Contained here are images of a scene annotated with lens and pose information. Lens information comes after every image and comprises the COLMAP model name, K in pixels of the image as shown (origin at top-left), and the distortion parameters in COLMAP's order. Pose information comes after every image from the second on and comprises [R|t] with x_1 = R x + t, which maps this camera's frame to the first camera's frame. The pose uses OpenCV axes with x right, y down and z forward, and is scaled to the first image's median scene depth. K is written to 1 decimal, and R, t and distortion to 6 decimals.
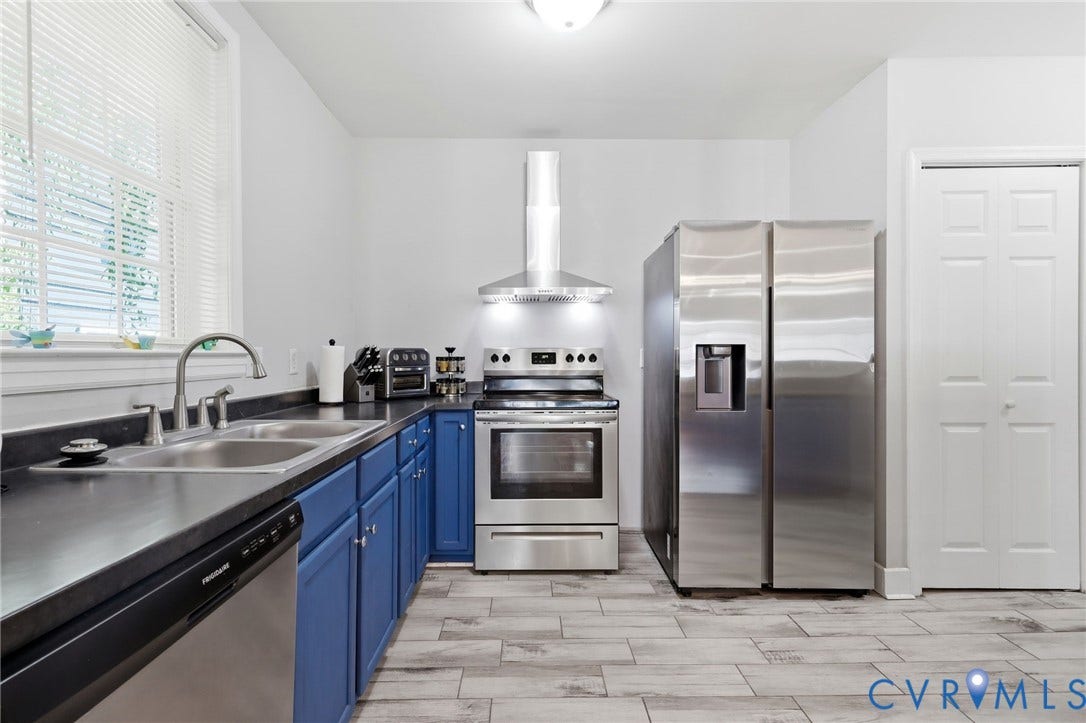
lens RADIAL K [[508.9, 0, 536.5], [0, 508.9, 353.5], [0, 0, 1]] dist [0.004976, -0.001496]
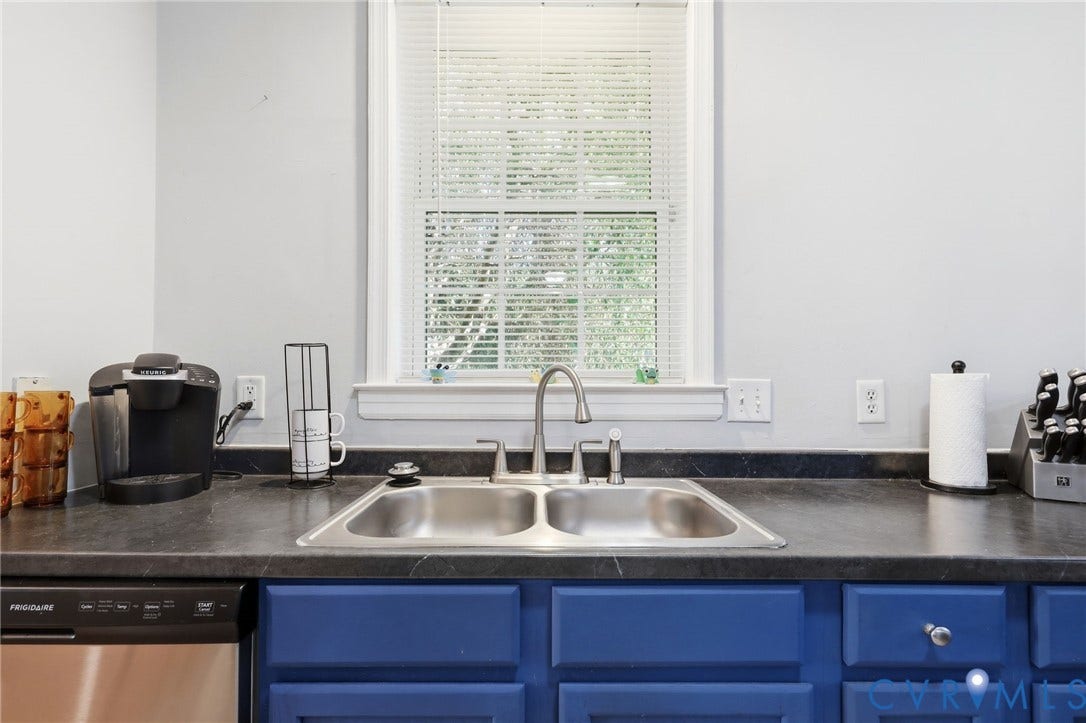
lens RADIAL K [[508.9, 0, 531.0], [0, 508.9, 361.4], [0, 0, 1]] dist [0.004976, -0.001496]
pose [[-0.019658, -0.041789, -0.998933, 0.137372], [0.000991, 0.999125, -0.041817, -0.006857], [0.999806, -0.001812, -0.019599, 0.696373]]
